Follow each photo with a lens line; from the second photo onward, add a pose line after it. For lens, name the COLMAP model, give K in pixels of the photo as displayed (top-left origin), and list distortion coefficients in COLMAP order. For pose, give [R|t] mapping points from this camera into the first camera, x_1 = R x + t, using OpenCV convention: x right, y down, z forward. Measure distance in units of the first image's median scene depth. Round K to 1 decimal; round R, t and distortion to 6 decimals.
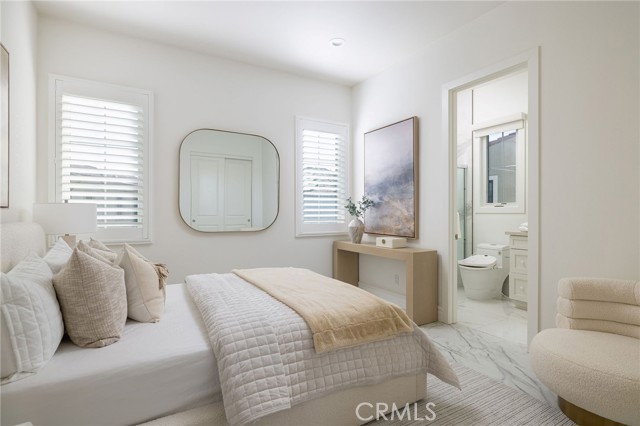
lens RADIAL K [[319.3, 0, 321.2], [0, 319.3, 214.7], [0, 0, 1]] dist [-0.019051, 0.000395]
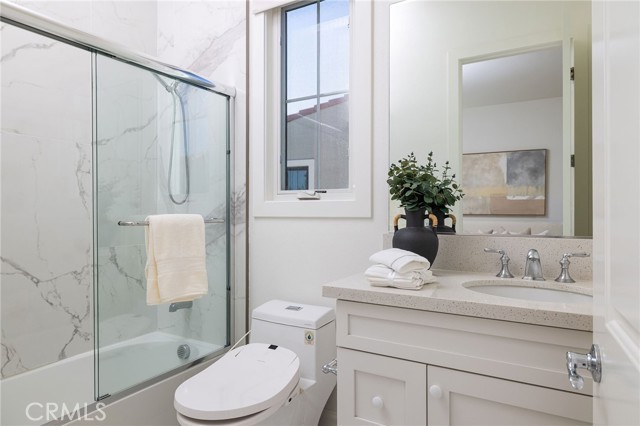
lens RADIAL K [[384.0, 0, 319.5], [0, 384.0, 214.2], [0, 0, 1]] dist [0.002545, 0.000091]
pose [[0.873021, 0.004325, 0.487663, 0.328590], [0.001214, 0.999938, -0.011042, -0.003664], [-0.487681, 0.010232, 0.872962, 0.561838]]
